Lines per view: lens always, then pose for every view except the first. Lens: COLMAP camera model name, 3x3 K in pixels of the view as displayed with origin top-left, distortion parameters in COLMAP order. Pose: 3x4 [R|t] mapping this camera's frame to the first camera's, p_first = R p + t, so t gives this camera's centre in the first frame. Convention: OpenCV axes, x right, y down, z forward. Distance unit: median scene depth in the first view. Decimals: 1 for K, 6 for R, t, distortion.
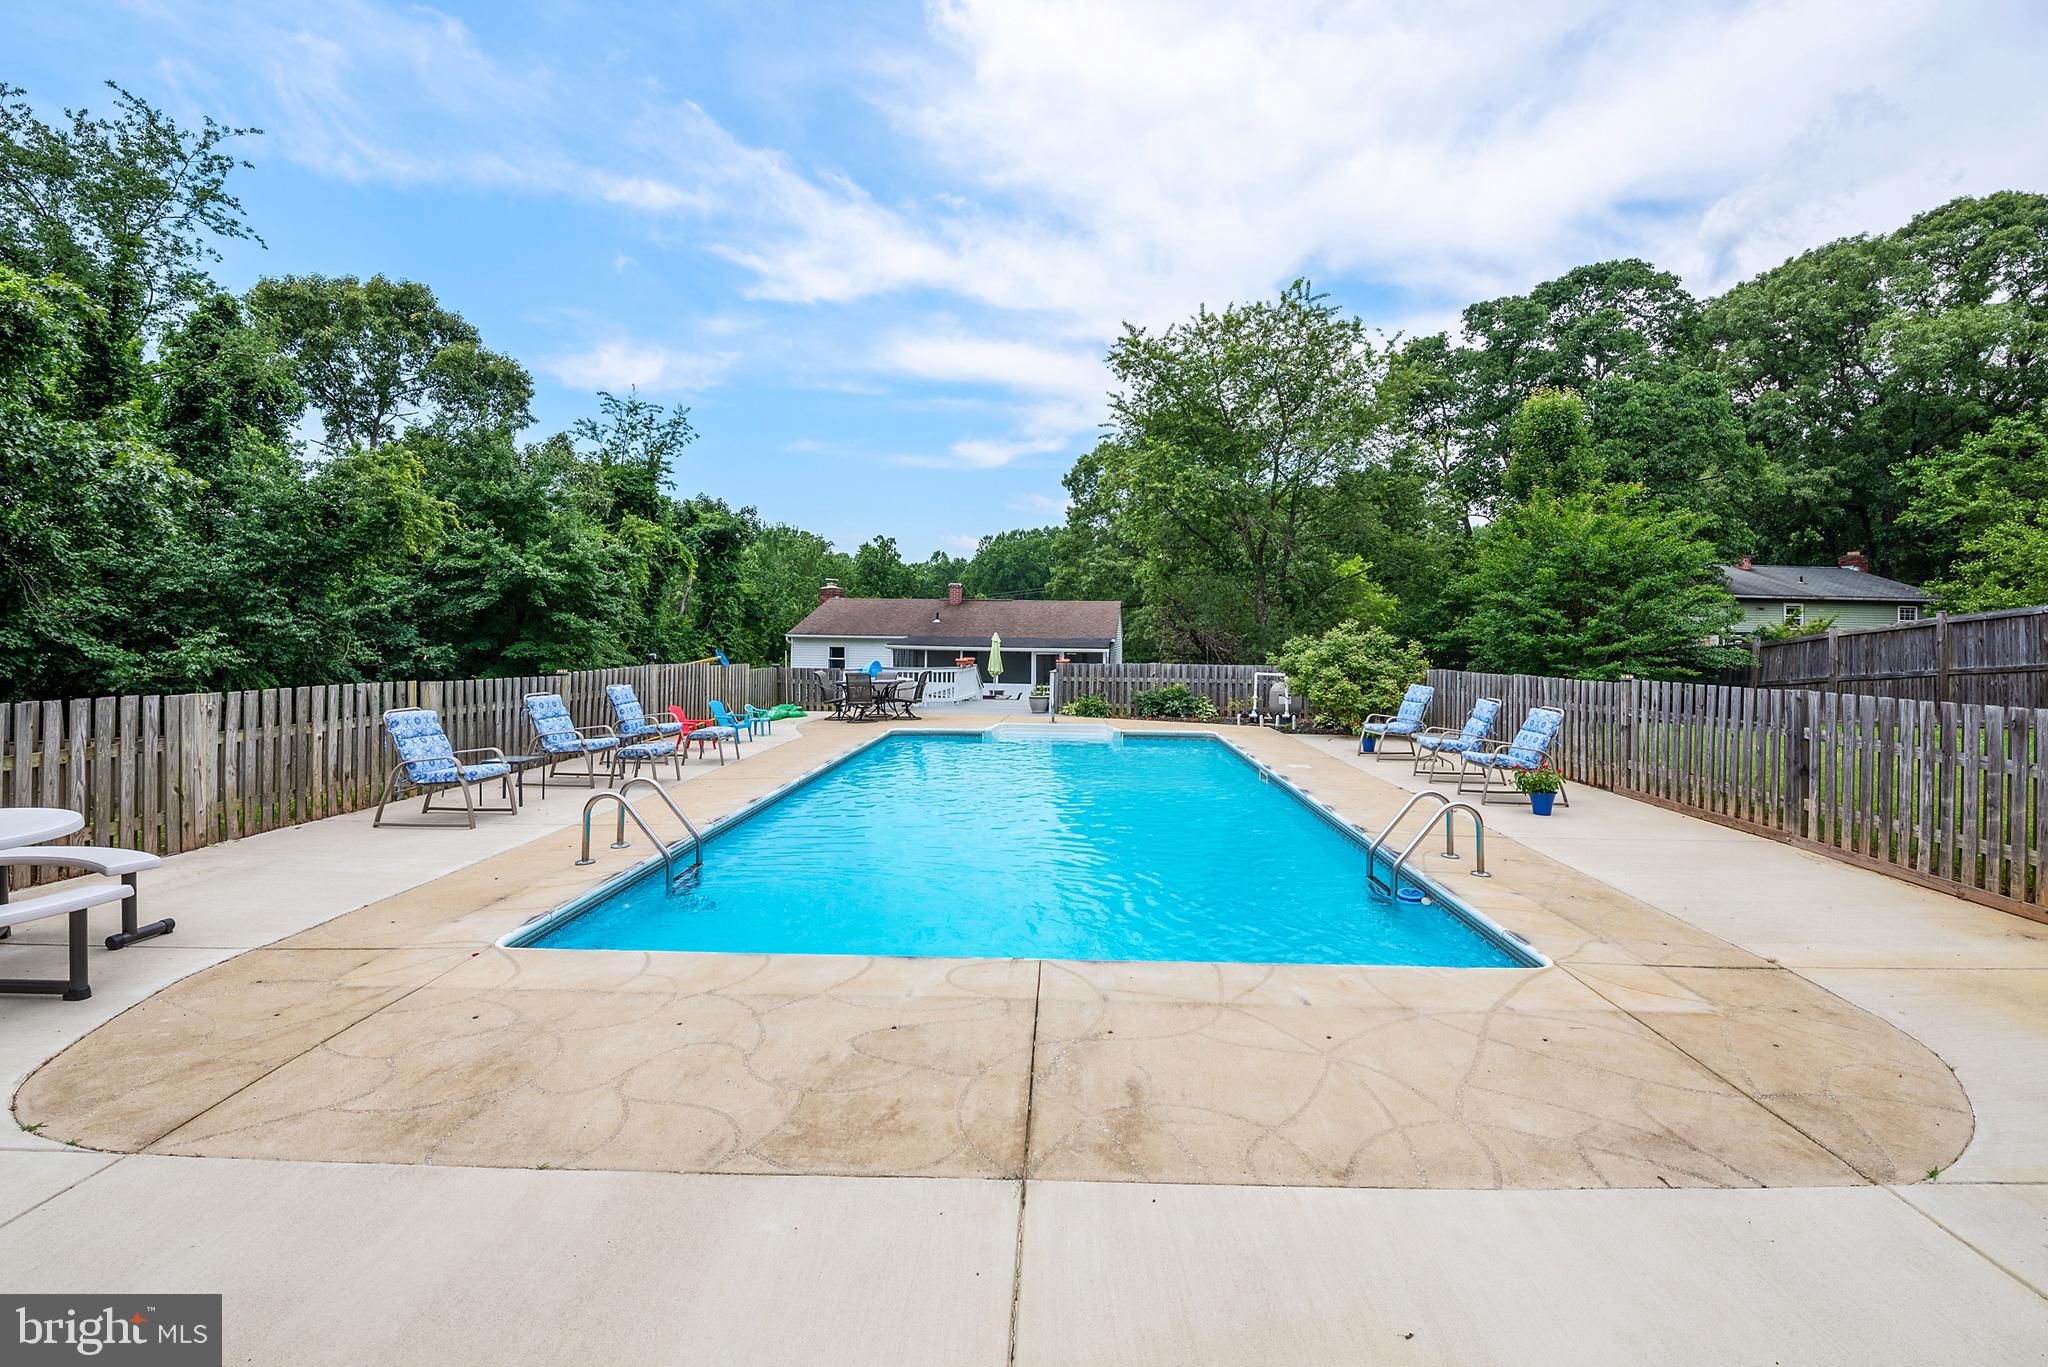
lens RADIAL K [[888.9, 0, 1035.0], [0, 888.9, 692.4], [0, 0, 1]] dist [-0.000816, -0.000223]
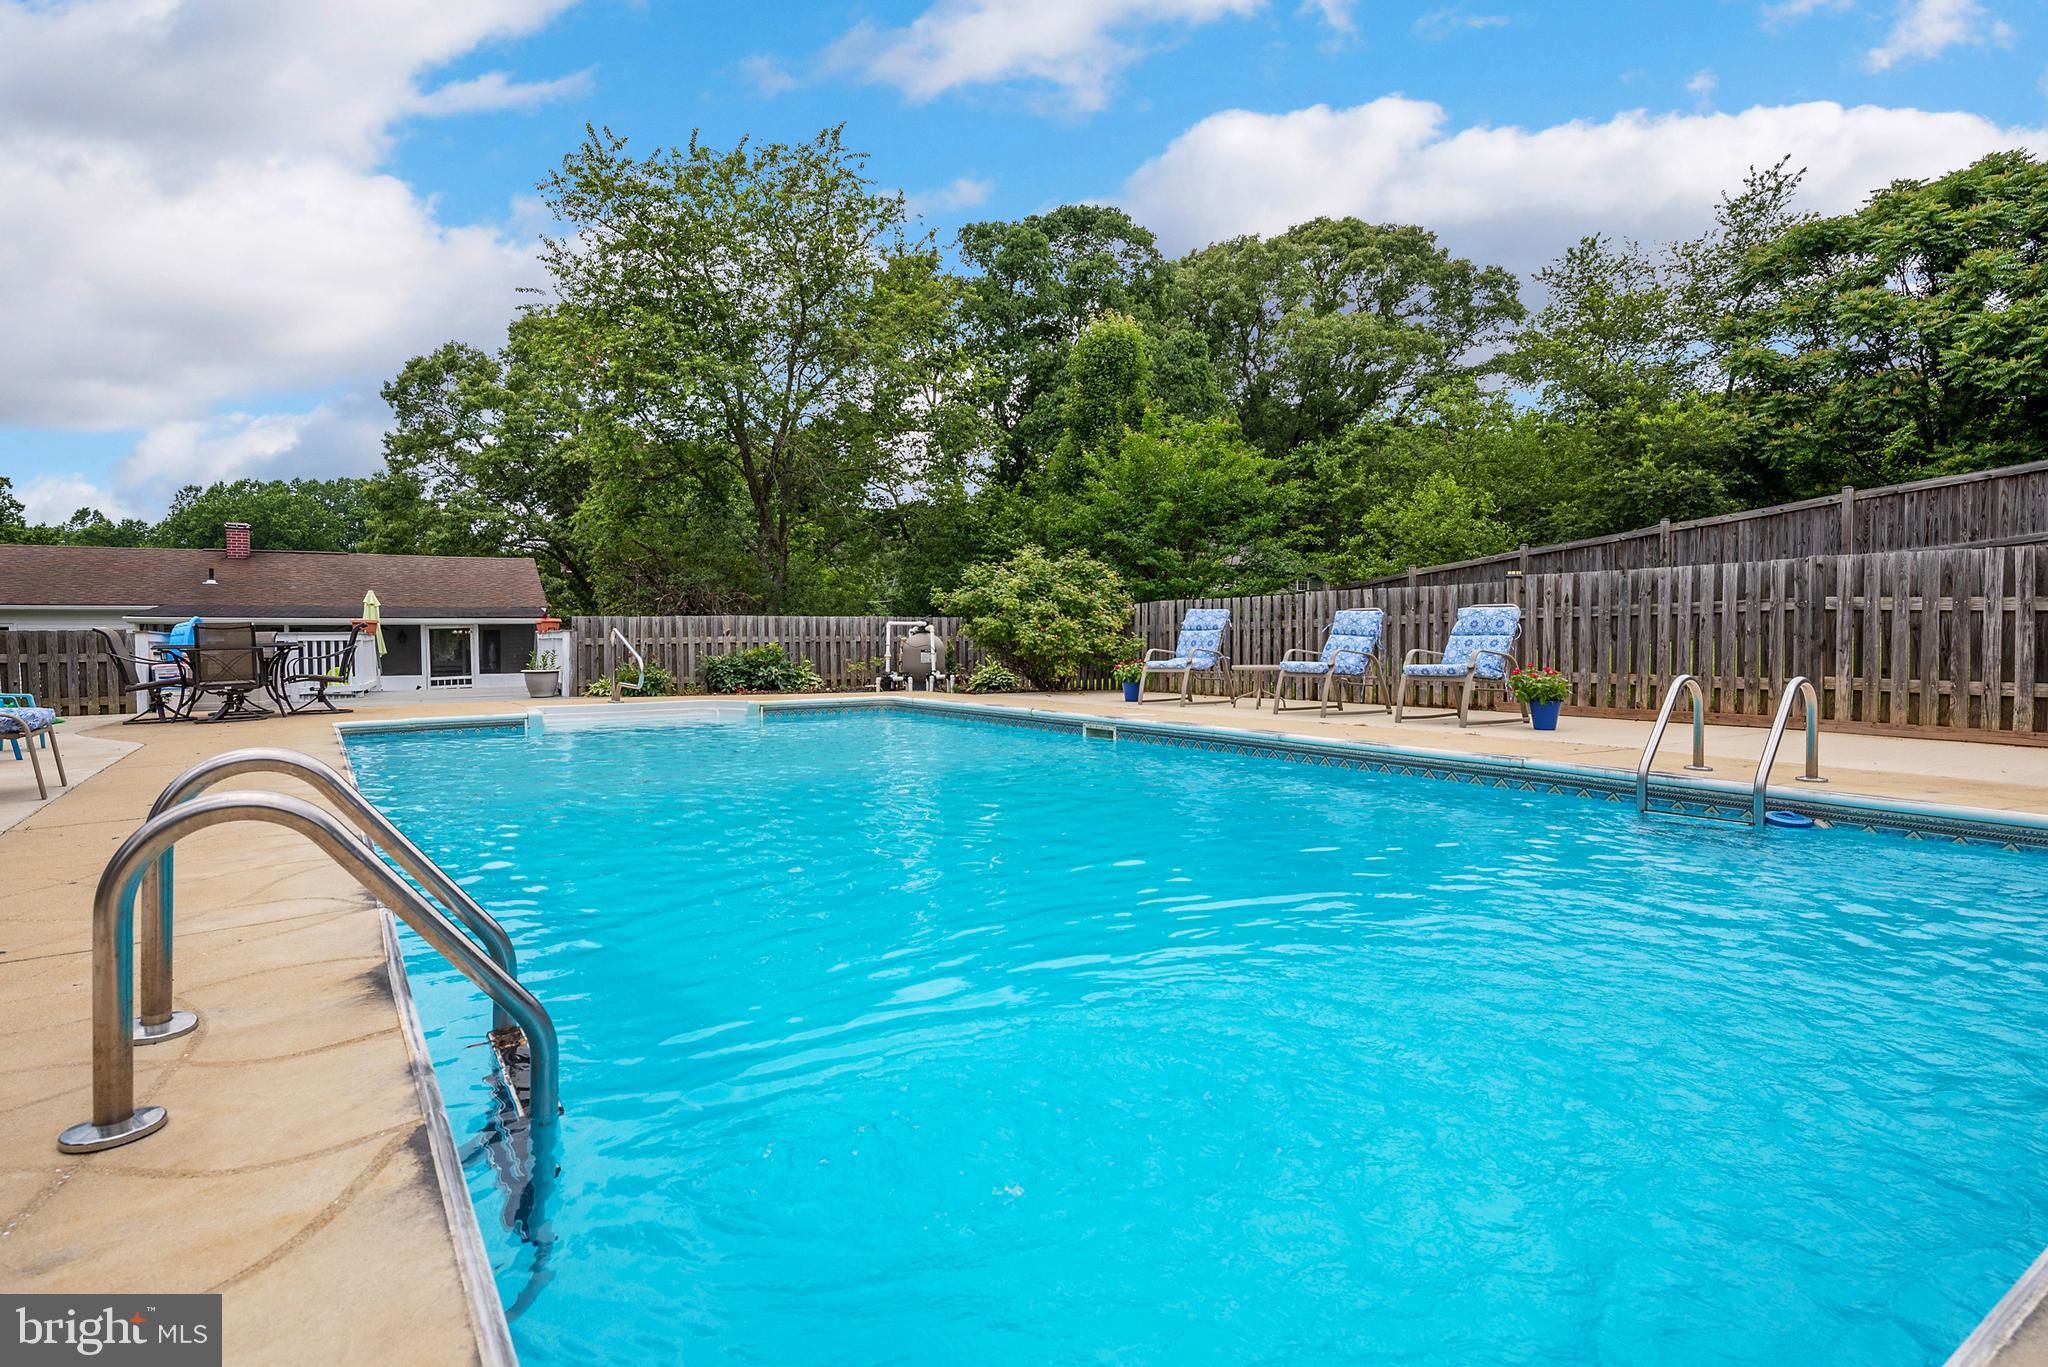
lens RADIAL K [[1062.4, 0, 1014.0], [0, 1062.4, 698.0], [0, 0, 1]] dist [0.012354, -0.001017]
pose [[0.825459, -0.050516, 0.562198, -0.087760], [0.050912, 0.998591, 0.014975, 0.017758], [-0.562162, 0.016261, 0.826867, 0.120515]]
